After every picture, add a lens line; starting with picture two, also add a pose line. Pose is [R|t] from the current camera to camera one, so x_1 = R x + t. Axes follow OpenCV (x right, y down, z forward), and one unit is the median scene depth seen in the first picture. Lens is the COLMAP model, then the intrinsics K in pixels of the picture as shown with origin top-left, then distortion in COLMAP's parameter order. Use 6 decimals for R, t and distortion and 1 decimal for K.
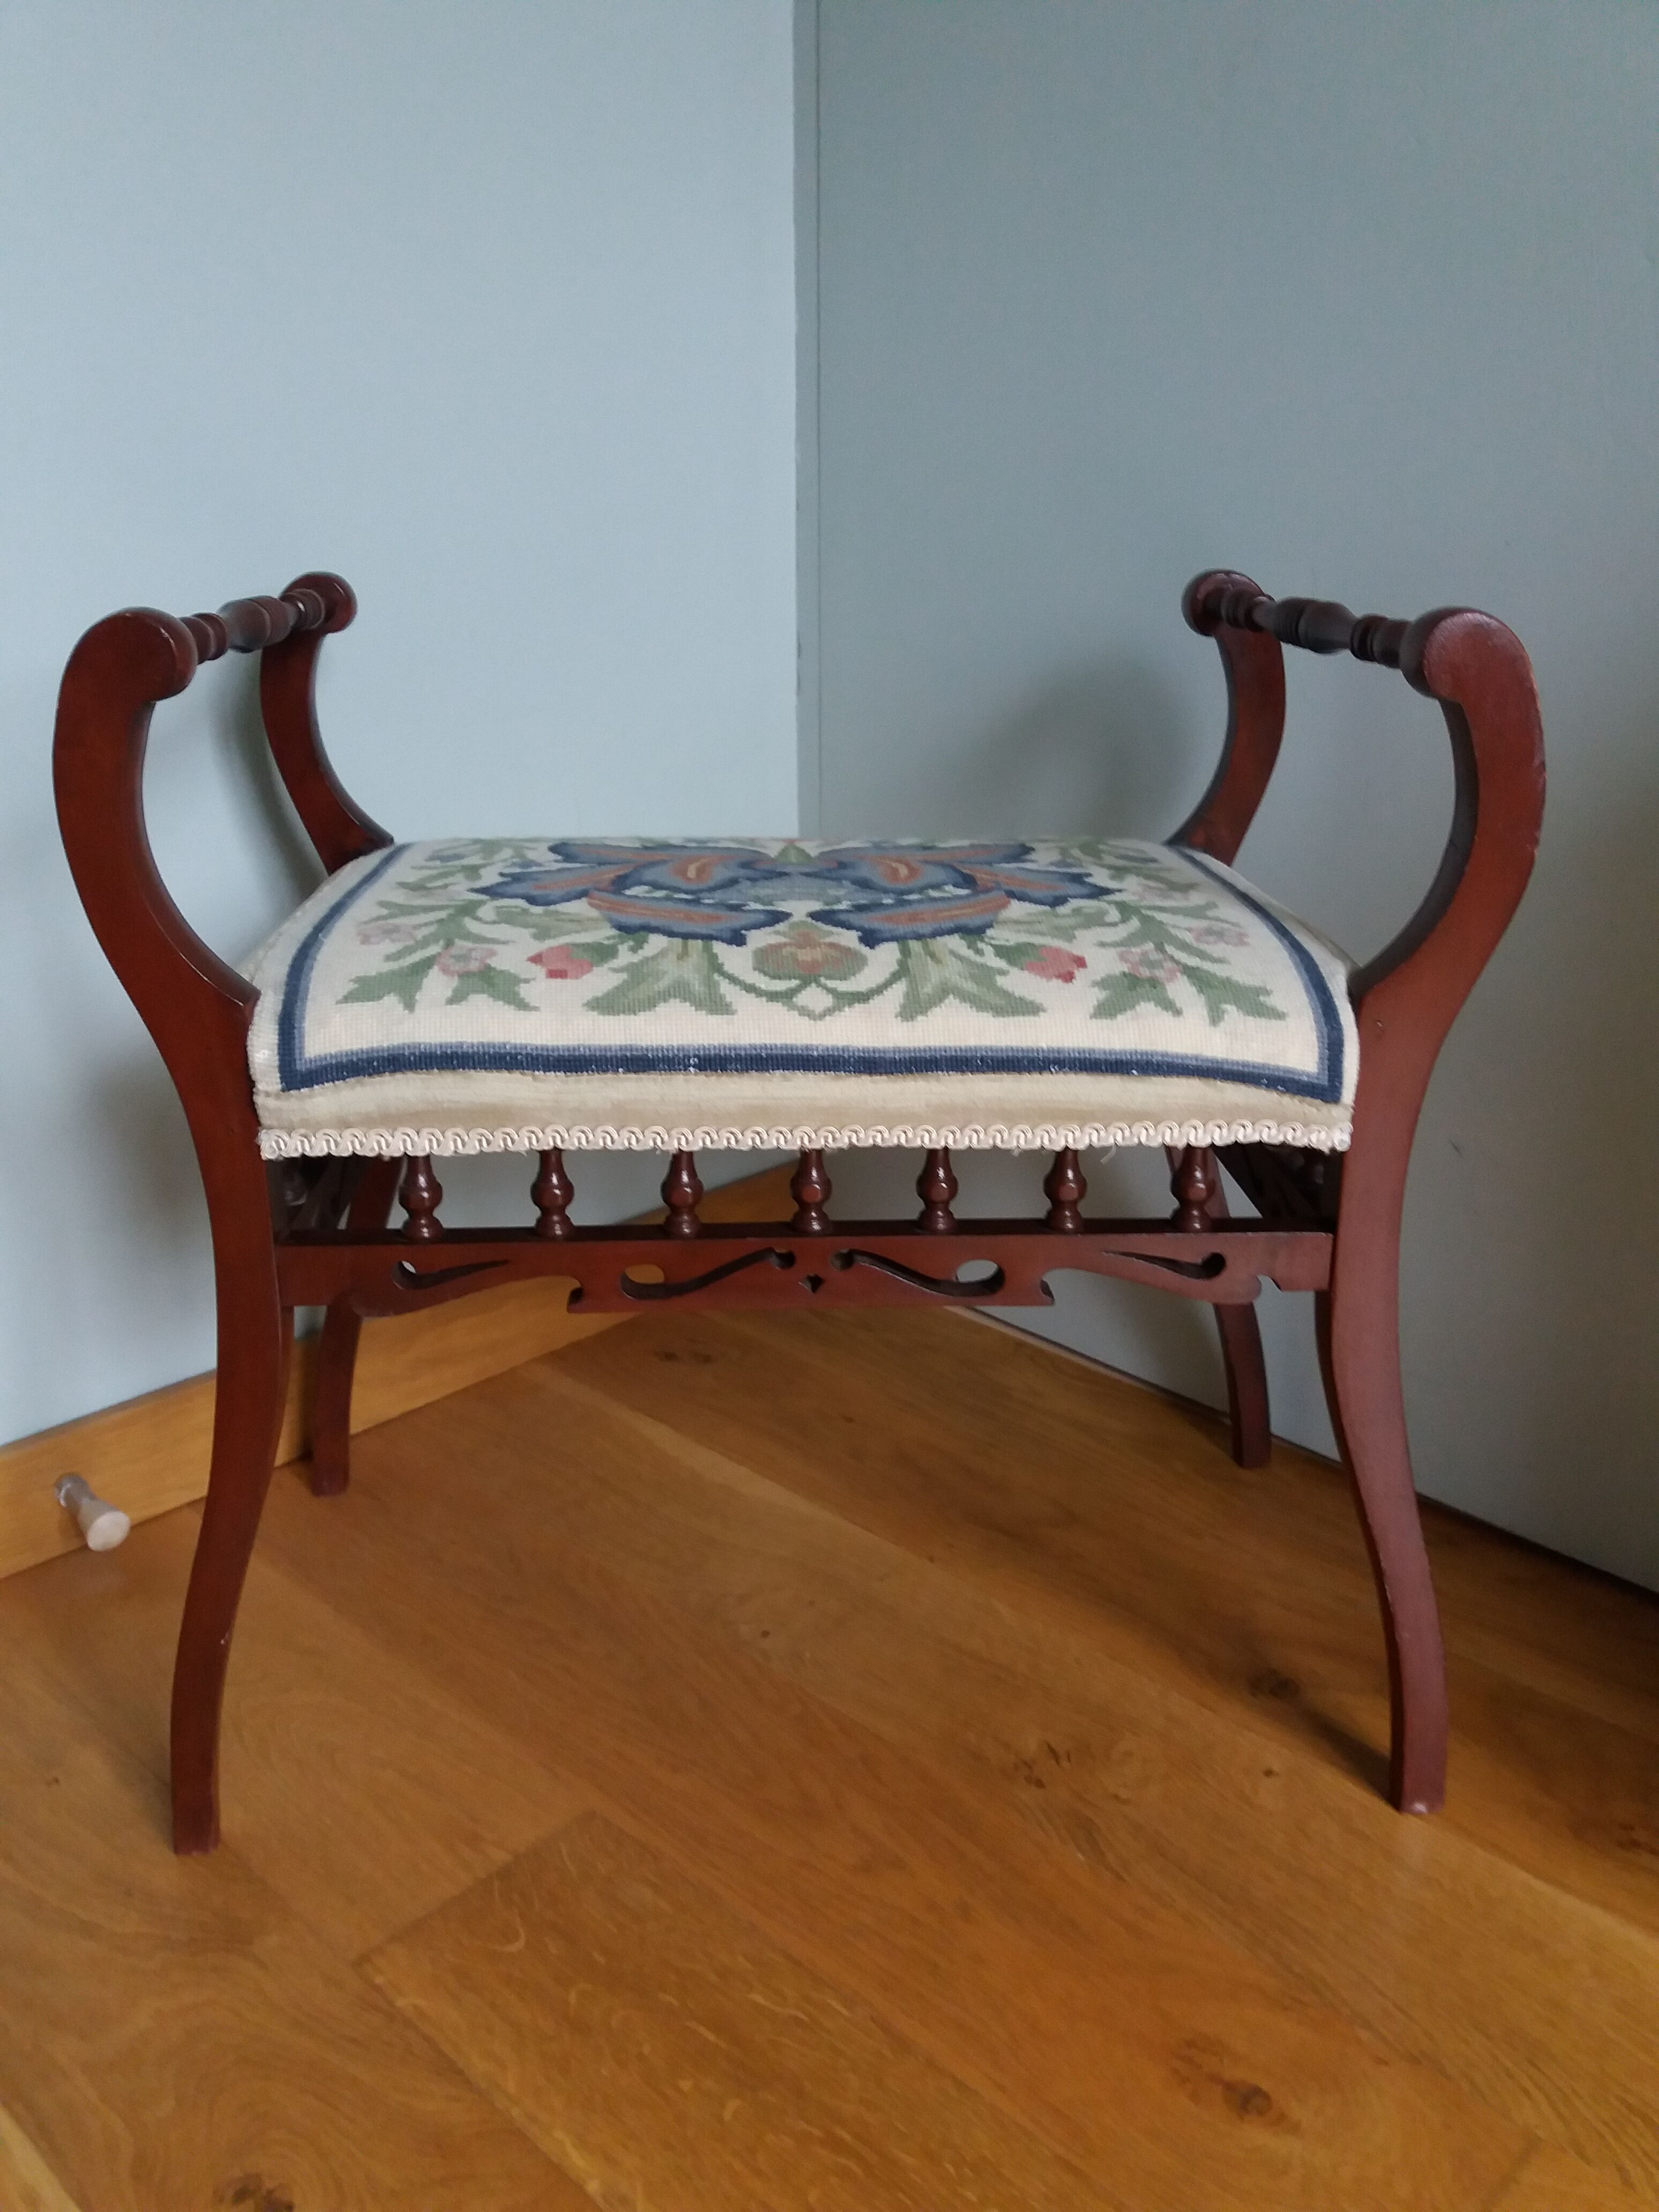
lens RADIAL K [[1823.5, 0, 808.0], [0, 1823.5, 1112.0], [0, 0, 1]] dist [0.171727, -0.306080]
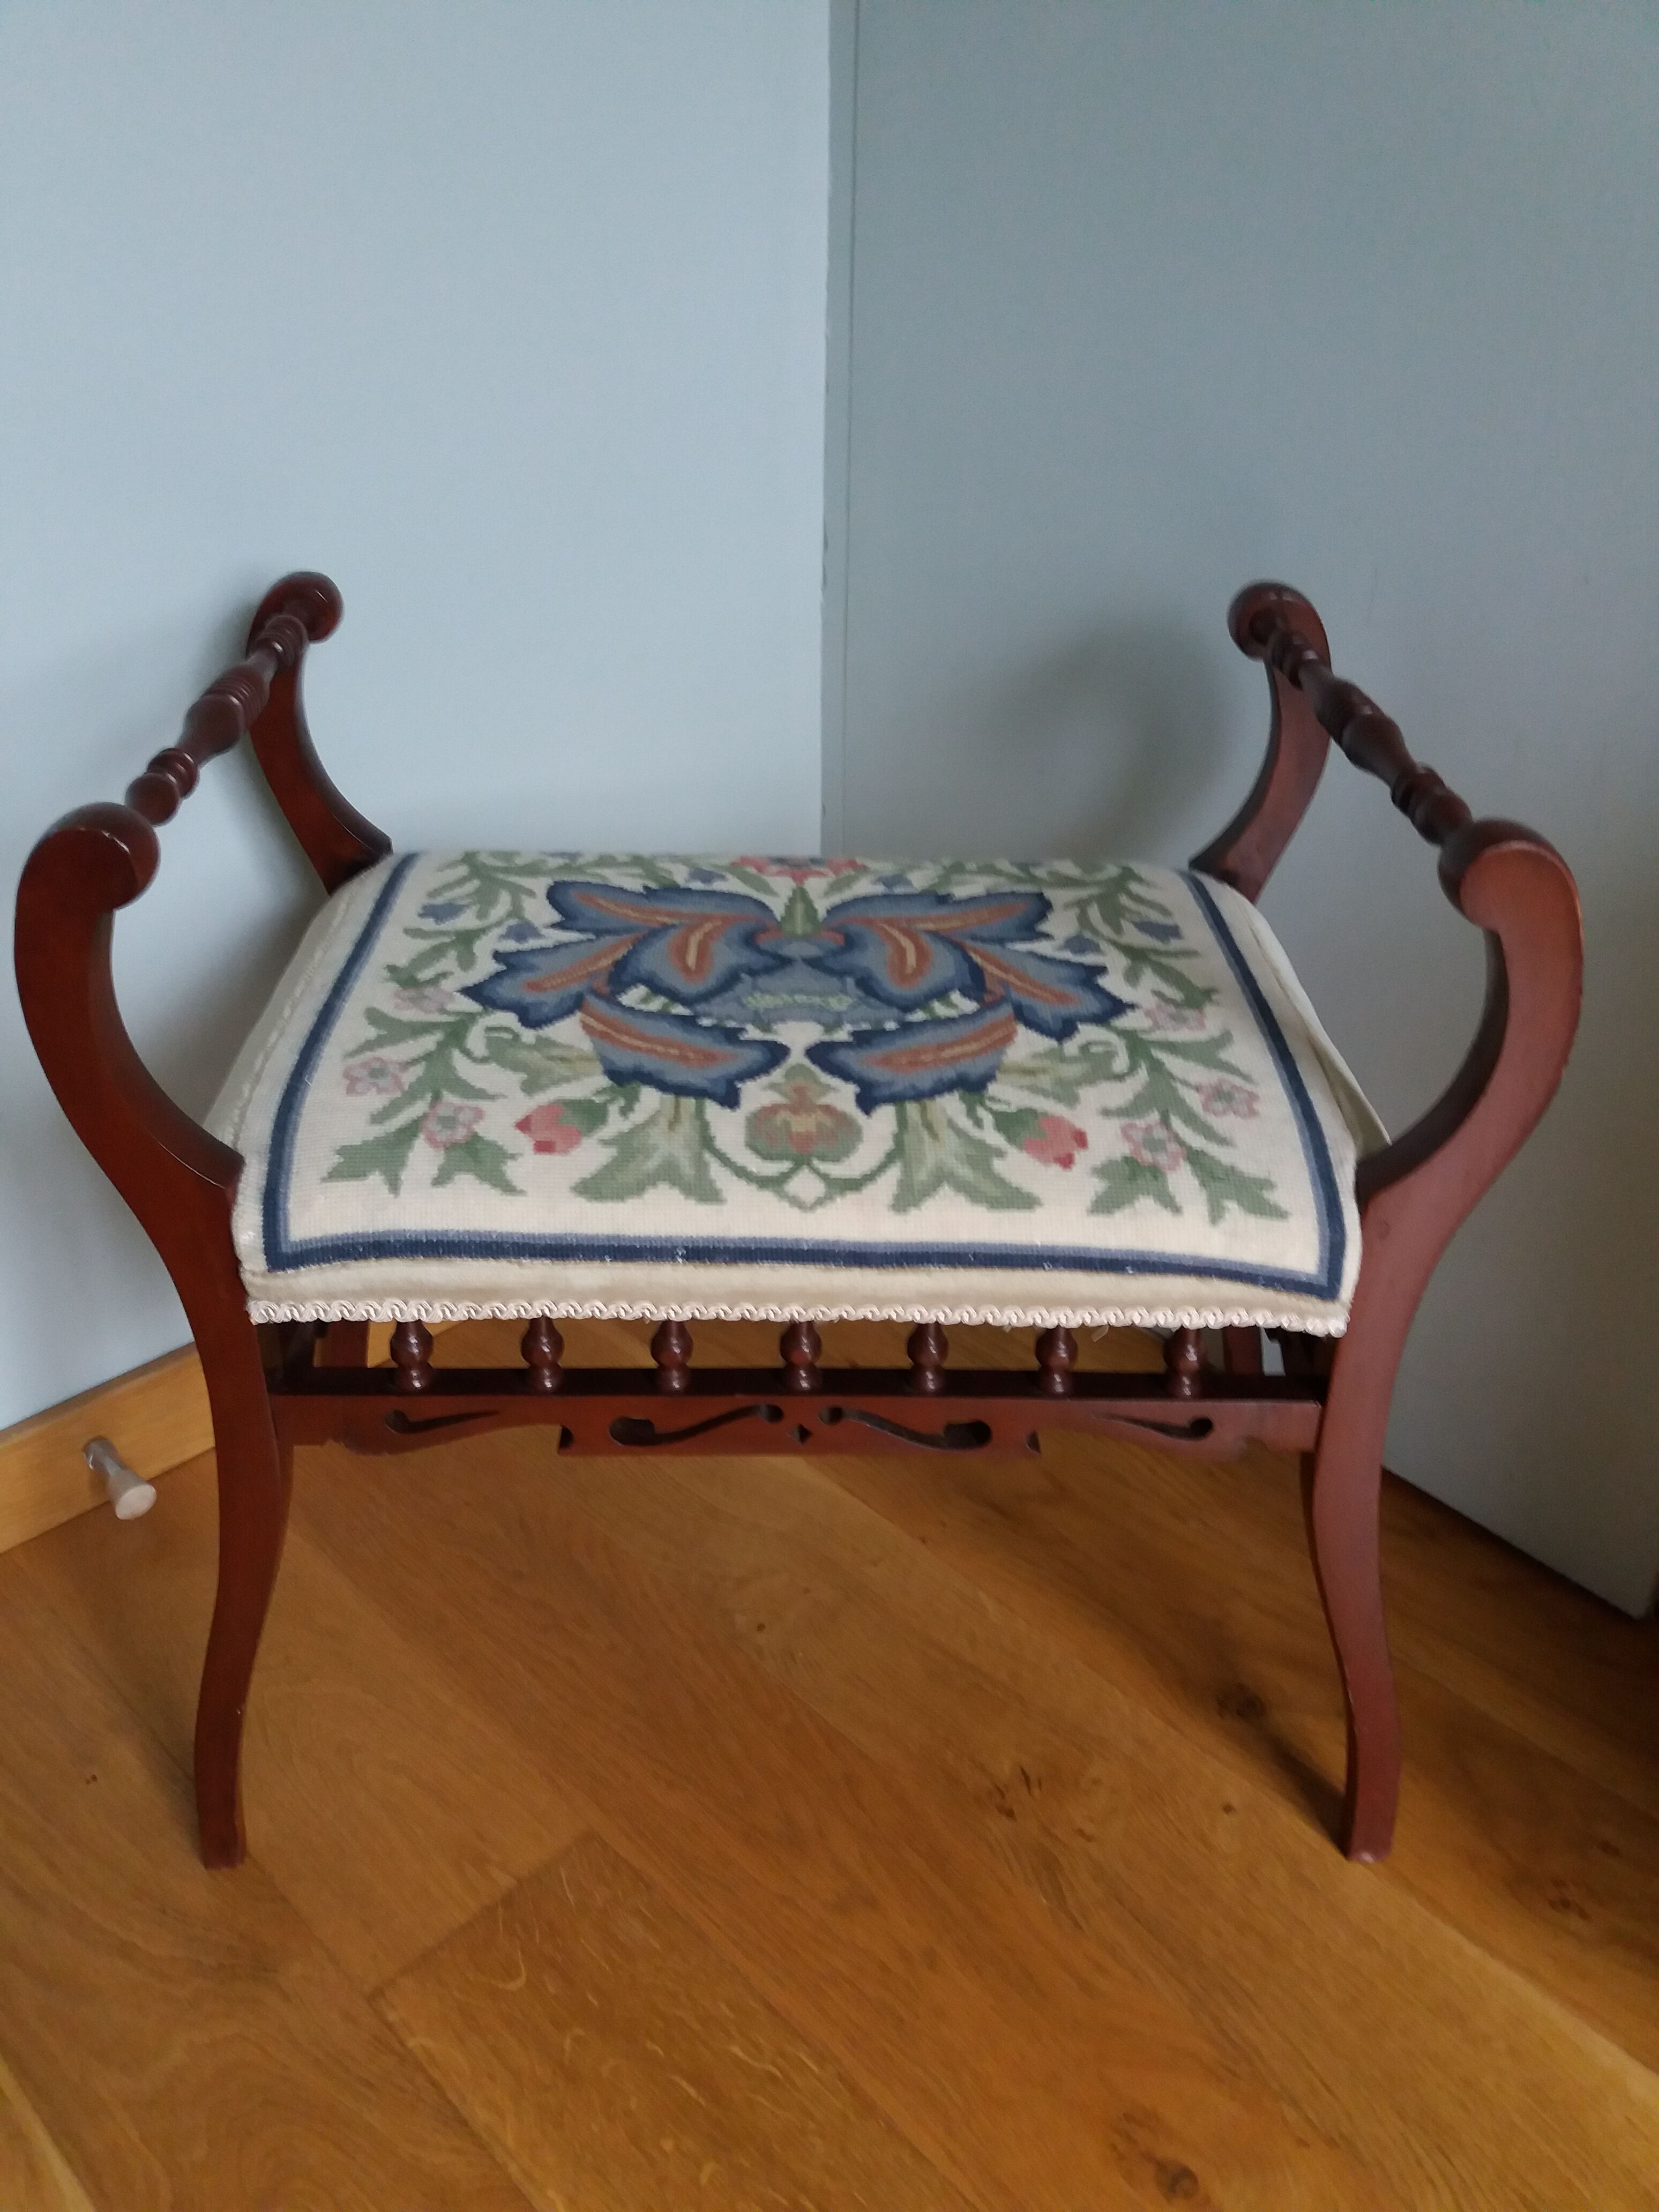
lens RADIAL K [[1809.1, 0, 805.7], [0, 1809.1, 1124.9], [0, 0, 1]] dist [0.172507, -0.304800]
pose [[0.999449, 0.026577, -0.019870, 0.020277], [-0.021846, 0.977696, 0.208887, -0.276093], [0.024979, -0.208338, 0.977738, 0.052689]]
